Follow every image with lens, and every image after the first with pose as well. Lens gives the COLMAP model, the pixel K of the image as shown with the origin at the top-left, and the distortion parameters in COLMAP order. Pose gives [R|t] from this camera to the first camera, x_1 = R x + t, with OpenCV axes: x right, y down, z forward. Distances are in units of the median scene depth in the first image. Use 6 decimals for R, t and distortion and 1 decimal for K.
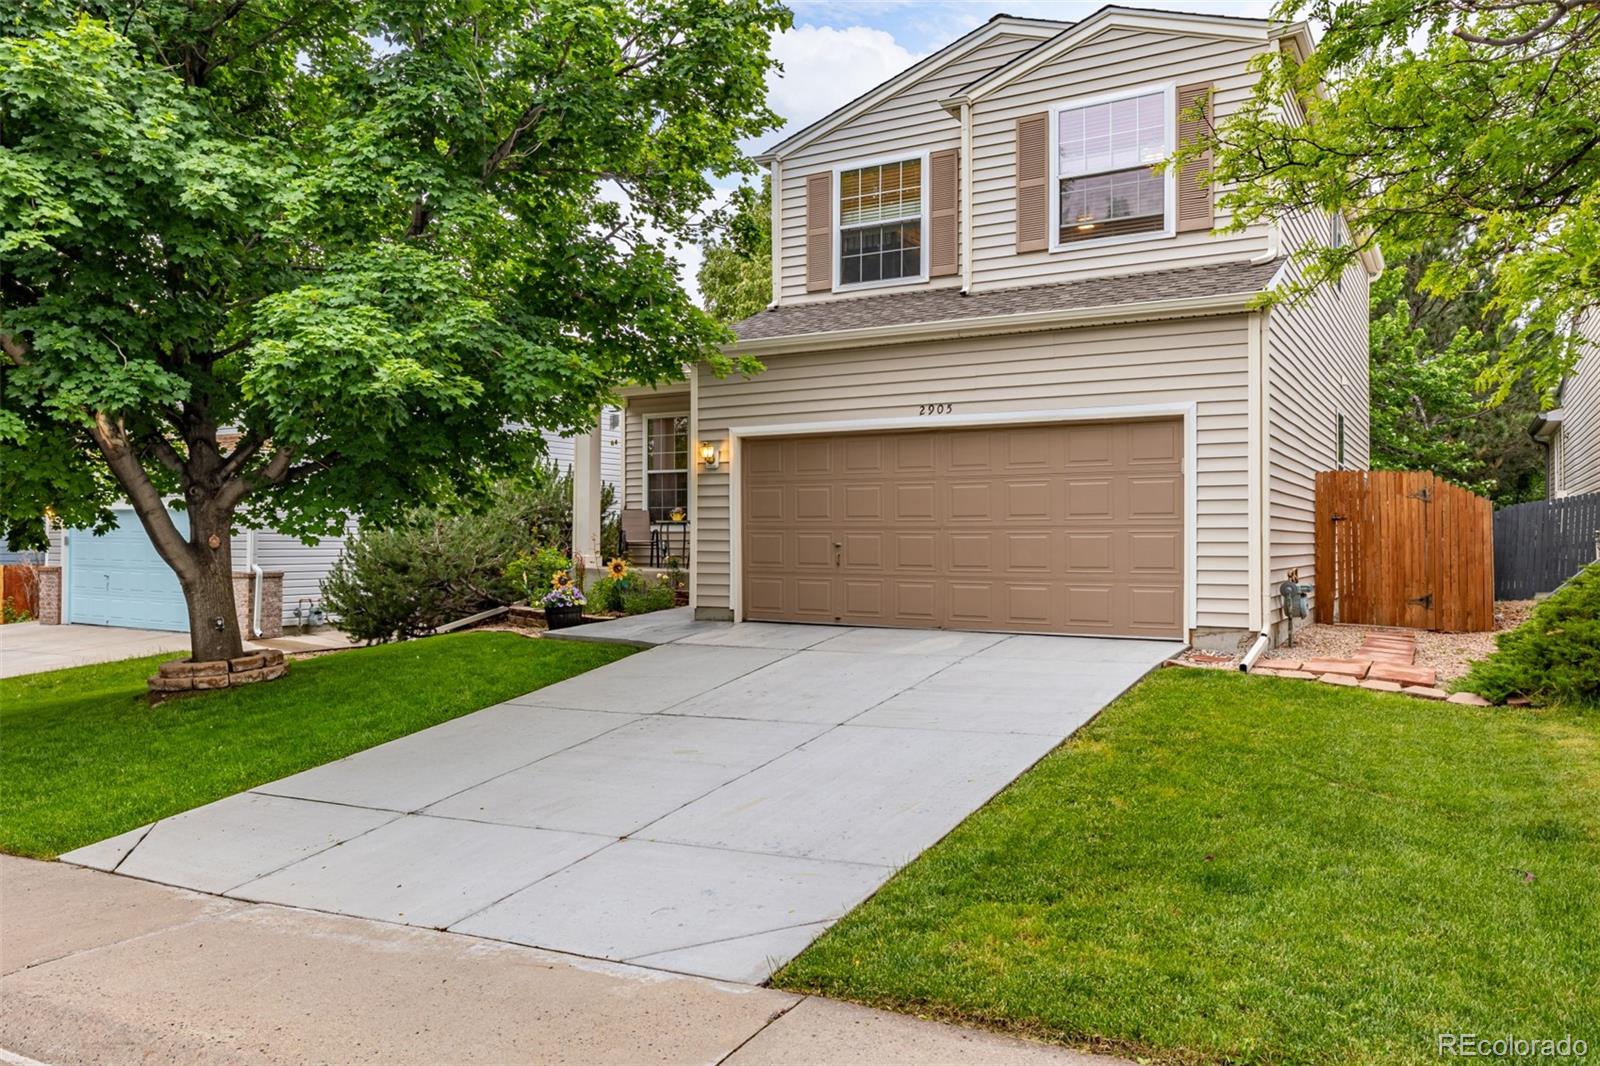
lens RADIAL K [[1155.0, 0, 800.0], [0, 1155.0, 533.0], [0, 0, 1]] dist [-0.006155, -0.000017]
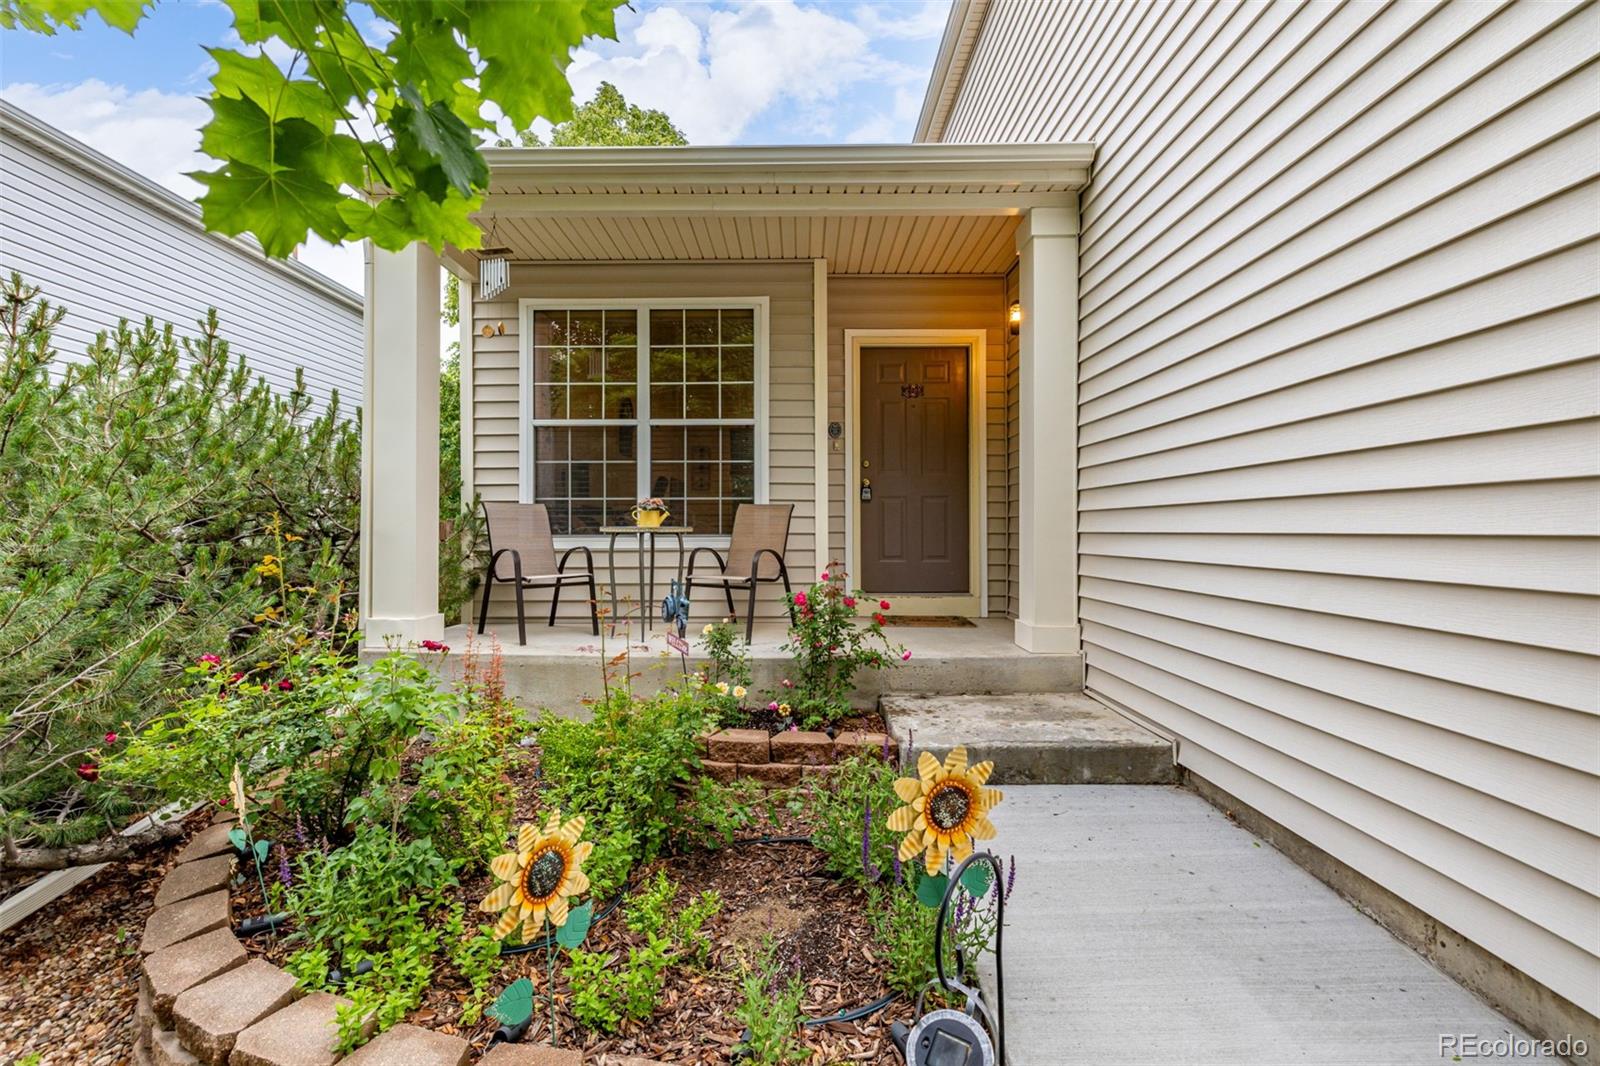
lens RADIAL K [[683.0, 0, 793.1], [0, 683.0, 523.0], [0, 0, 1]] dist [0.001876, 0.000433]
pose [[0.866121, 0.002085, 0.499831, -0.268700], [0.000835, 0.999984, -0.005618, -0.014064], [-0.499834, 0.005283, 0.866105, 1.040630]]
